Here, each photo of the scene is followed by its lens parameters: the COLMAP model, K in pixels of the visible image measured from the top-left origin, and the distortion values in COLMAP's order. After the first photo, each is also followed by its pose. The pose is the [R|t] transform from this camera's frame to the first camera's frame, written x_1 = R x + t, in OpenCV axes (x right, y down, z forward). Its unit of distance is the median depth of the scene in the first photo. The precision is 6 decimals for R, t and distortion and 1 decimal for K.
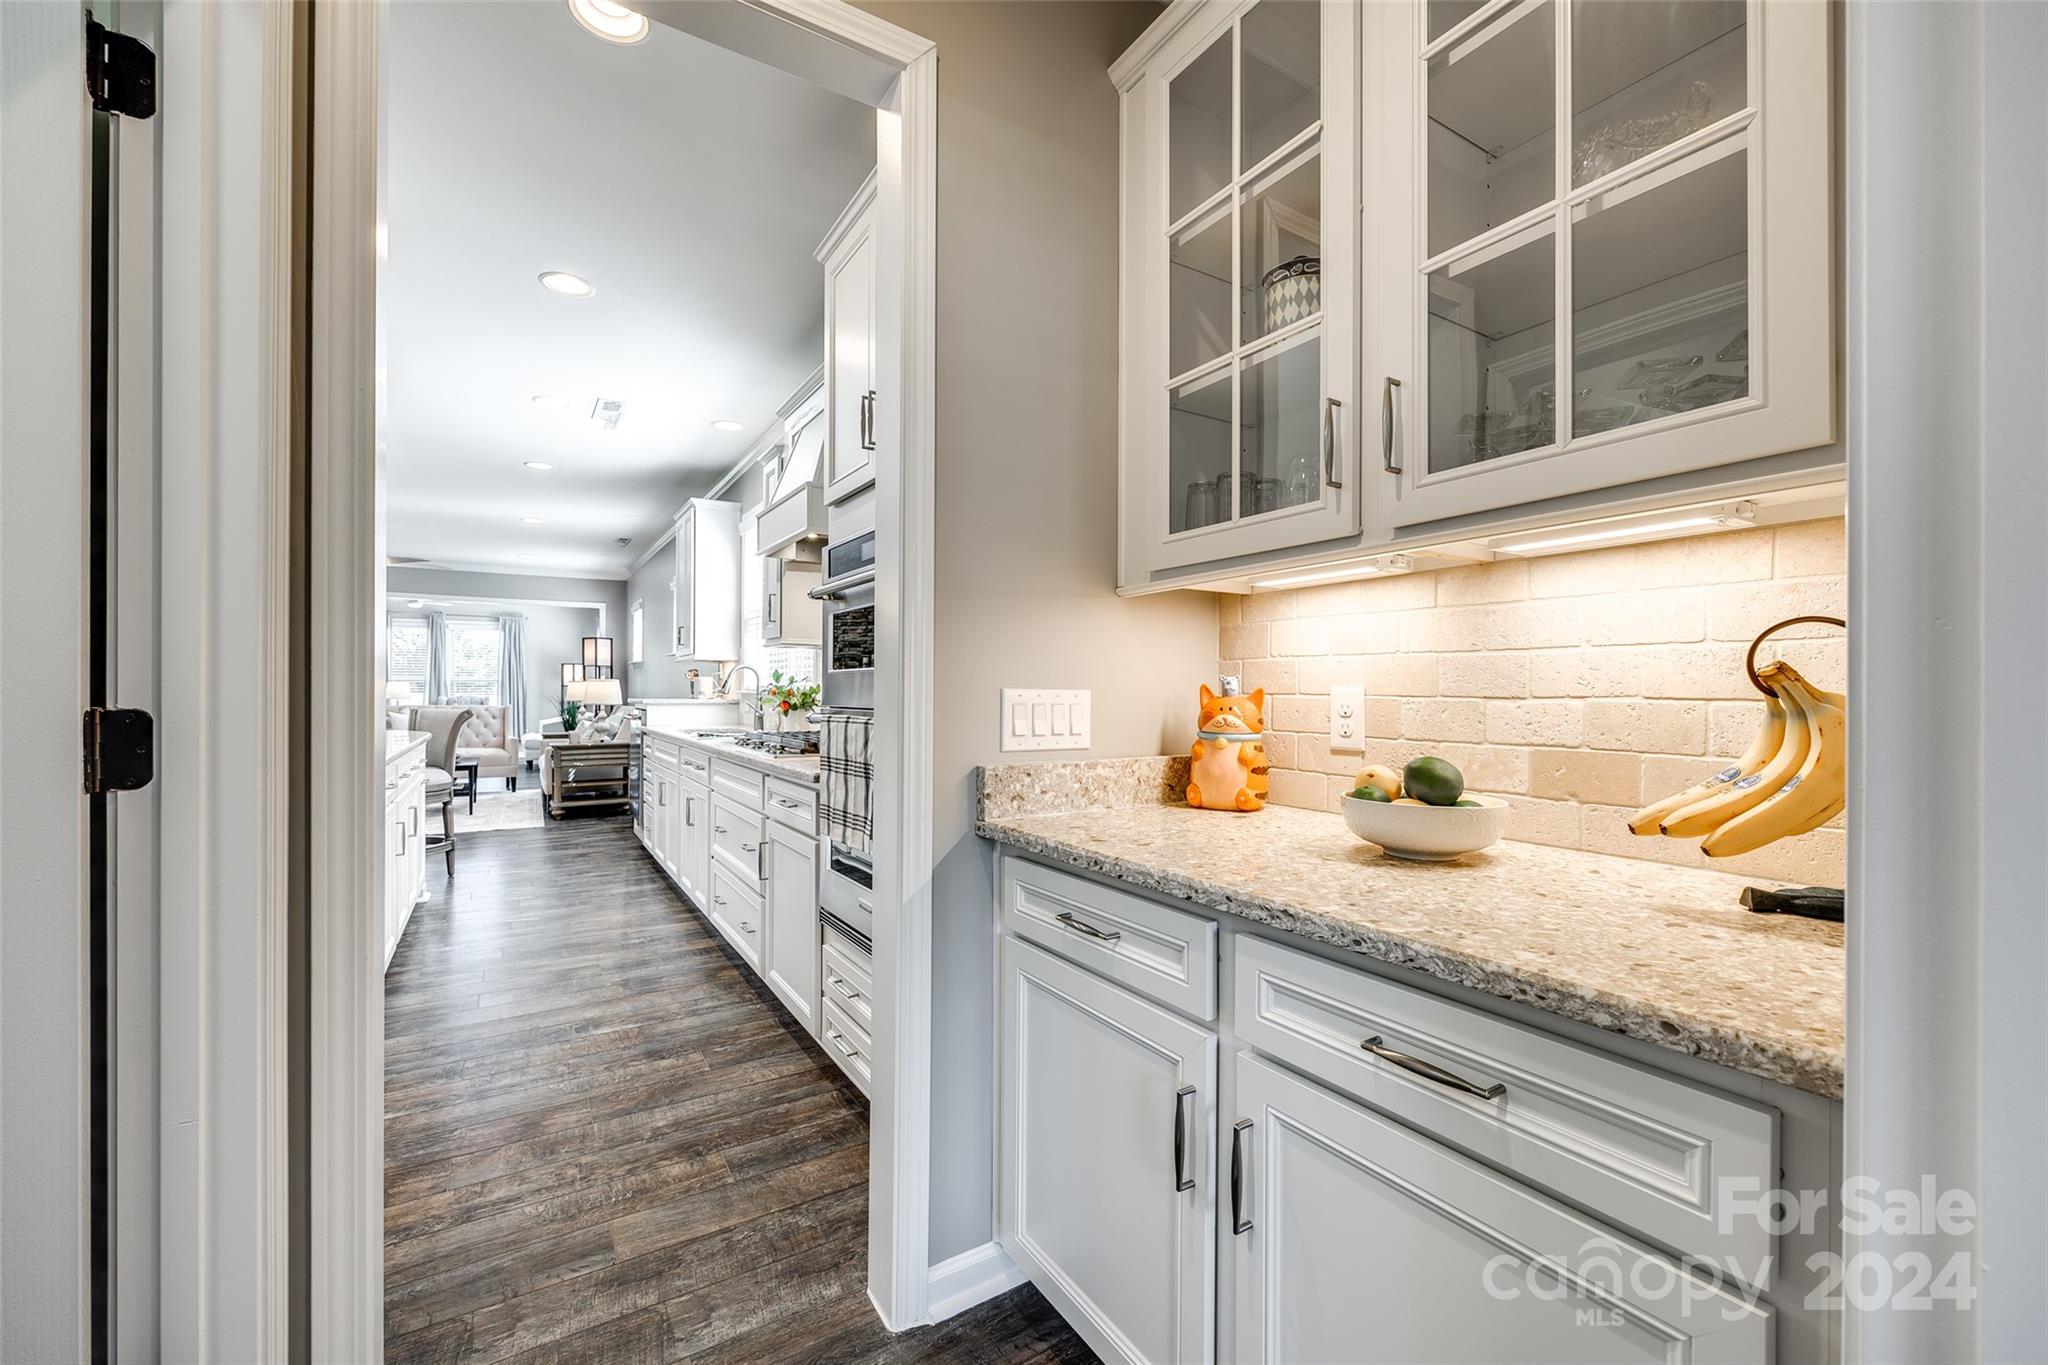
lens RADIAL K [[827.1, 0, 1025.0], [0, 827.1, 686.5], [0, 0, 1]] dist [-0.003606, -0.000385]
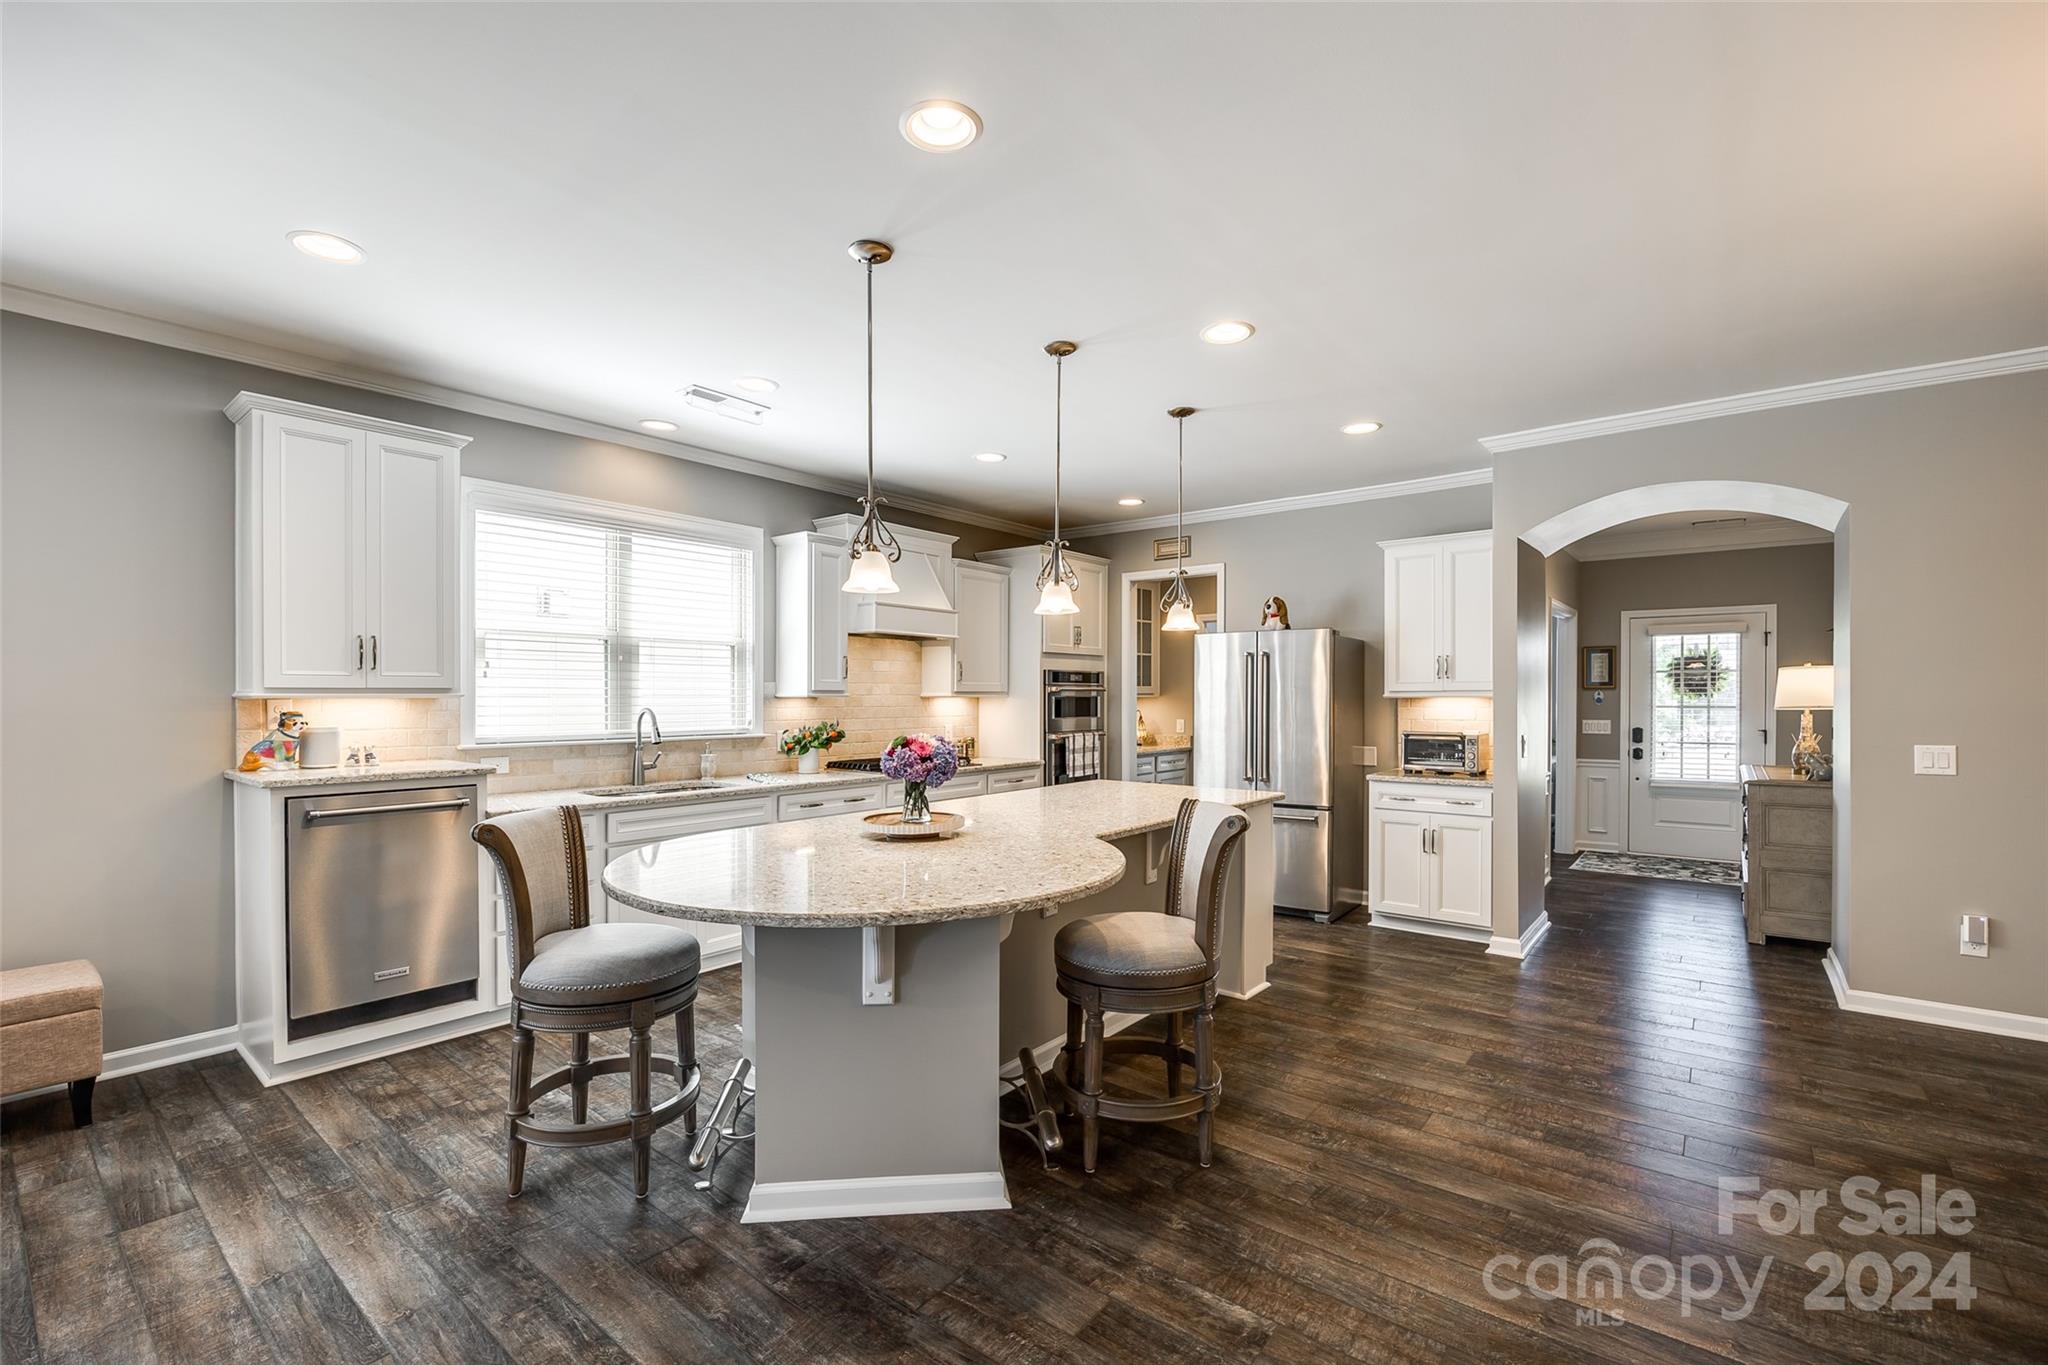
lens RADIAL K [[885.7, 0, 1019.9], [0, 885.7, 702.2], [0, 0, 1]] dist [-0.012074, 0.000258]
pose [[-0.324899, -0.010145, 0.945694, -0.894522], [-0.005870, 0.999945, 0.008710, -0.029753], [-0.945731, -0.002721, -0.324940, 0.634653]]
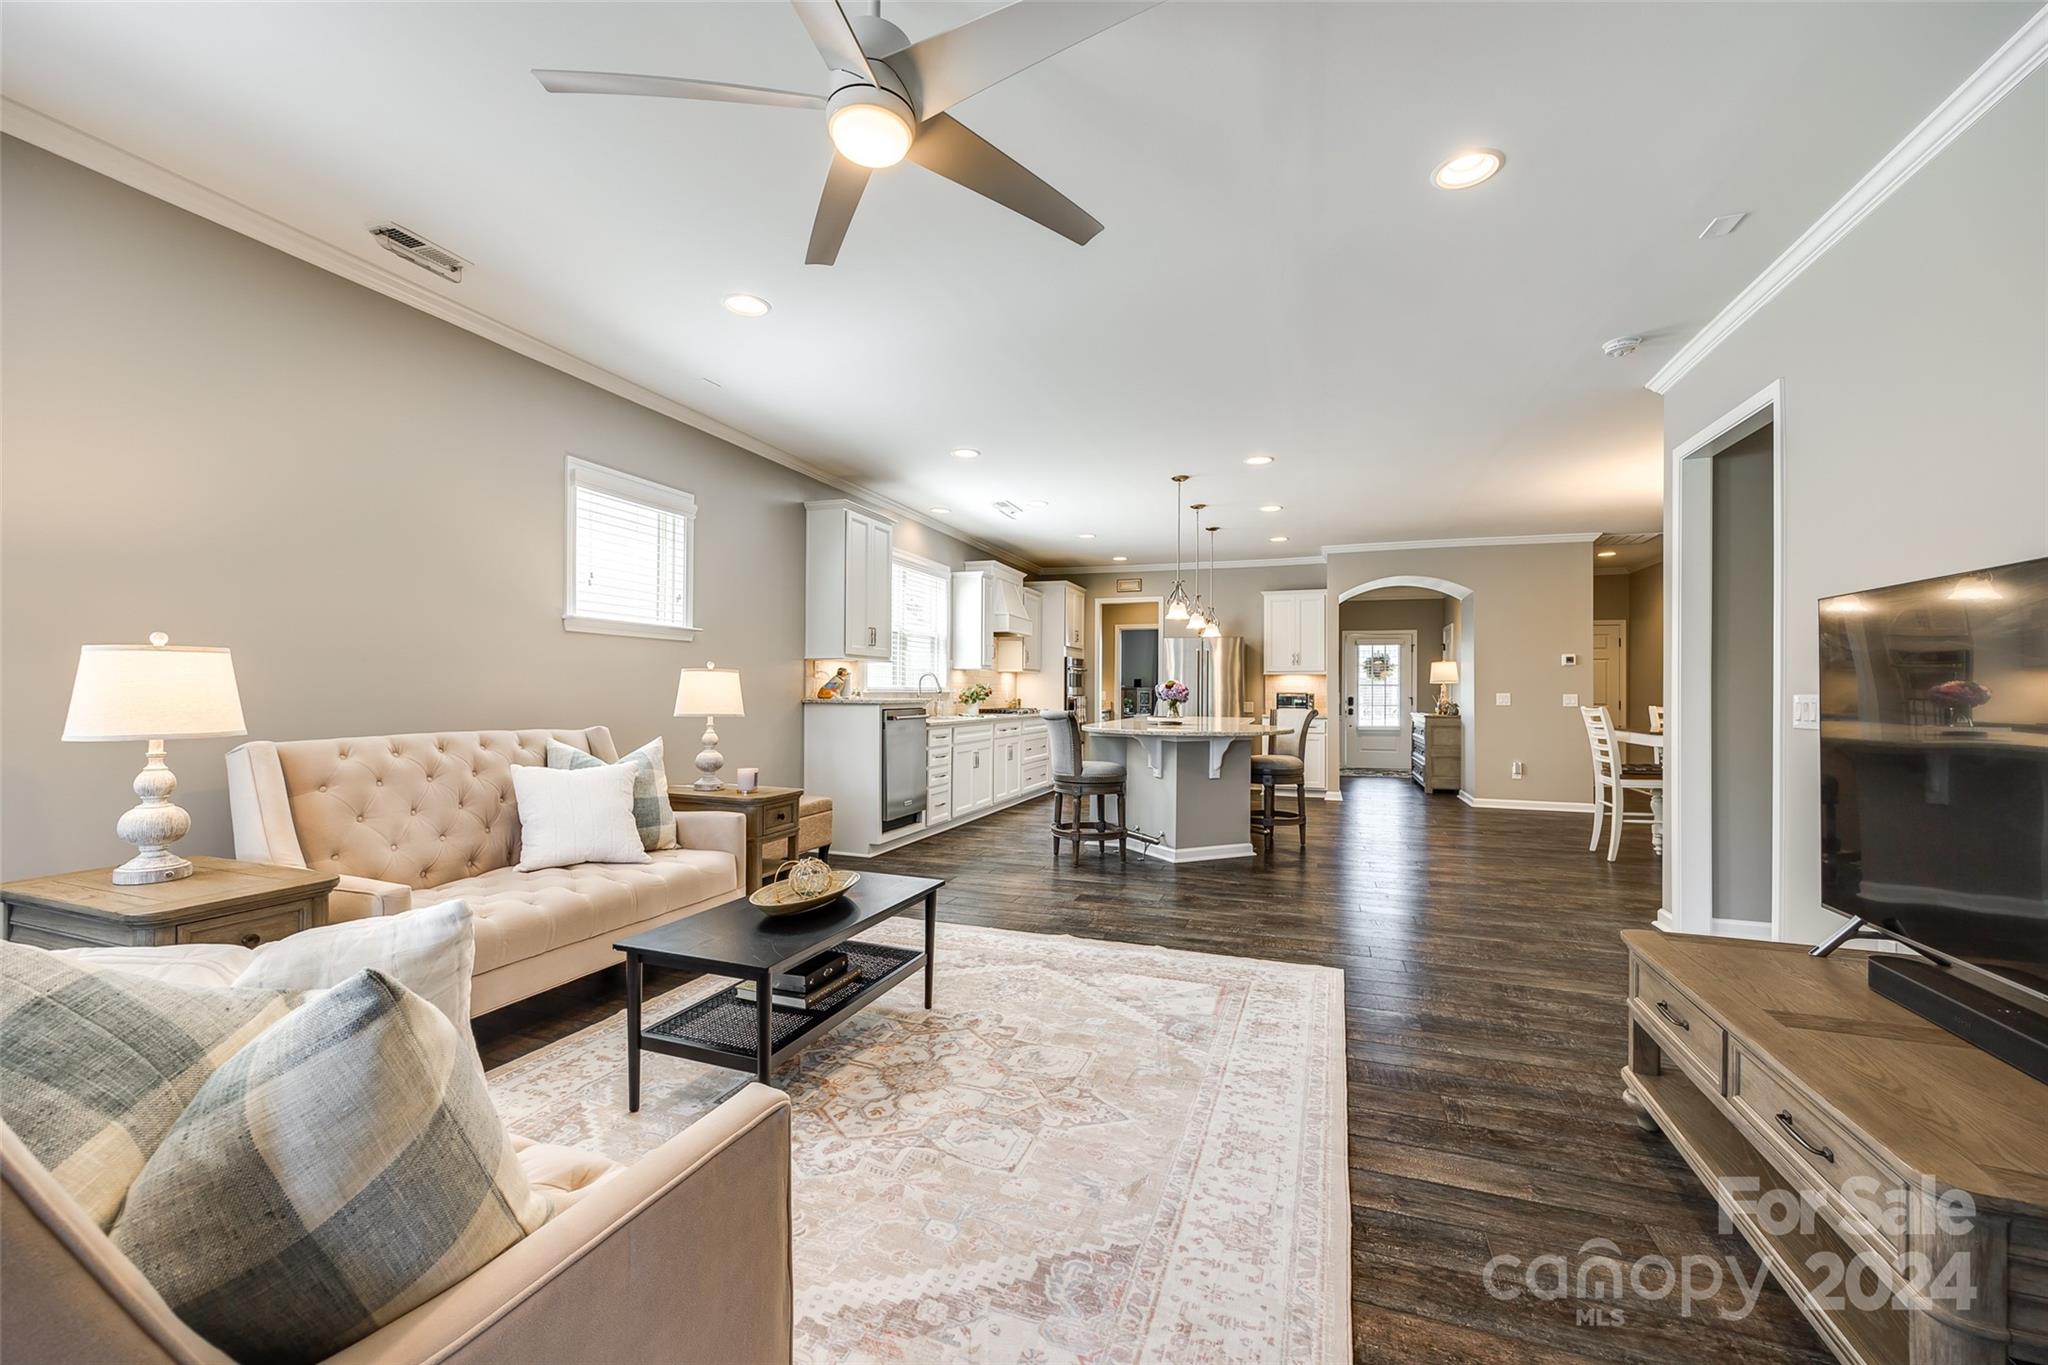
lens RADIAL K [[827.1, 0, 1021.4], [0, 827.1, 685.9], [0, 0, 1]] dist [-0.003606, -0.000385]
pose [[-0.617785, -0.001170, 0.786346, -1.076878], [-0.012045, 0.999896, -0.007975, 0.003403], [-0.786255, -0.014399, -0.617734, 1.203566]]
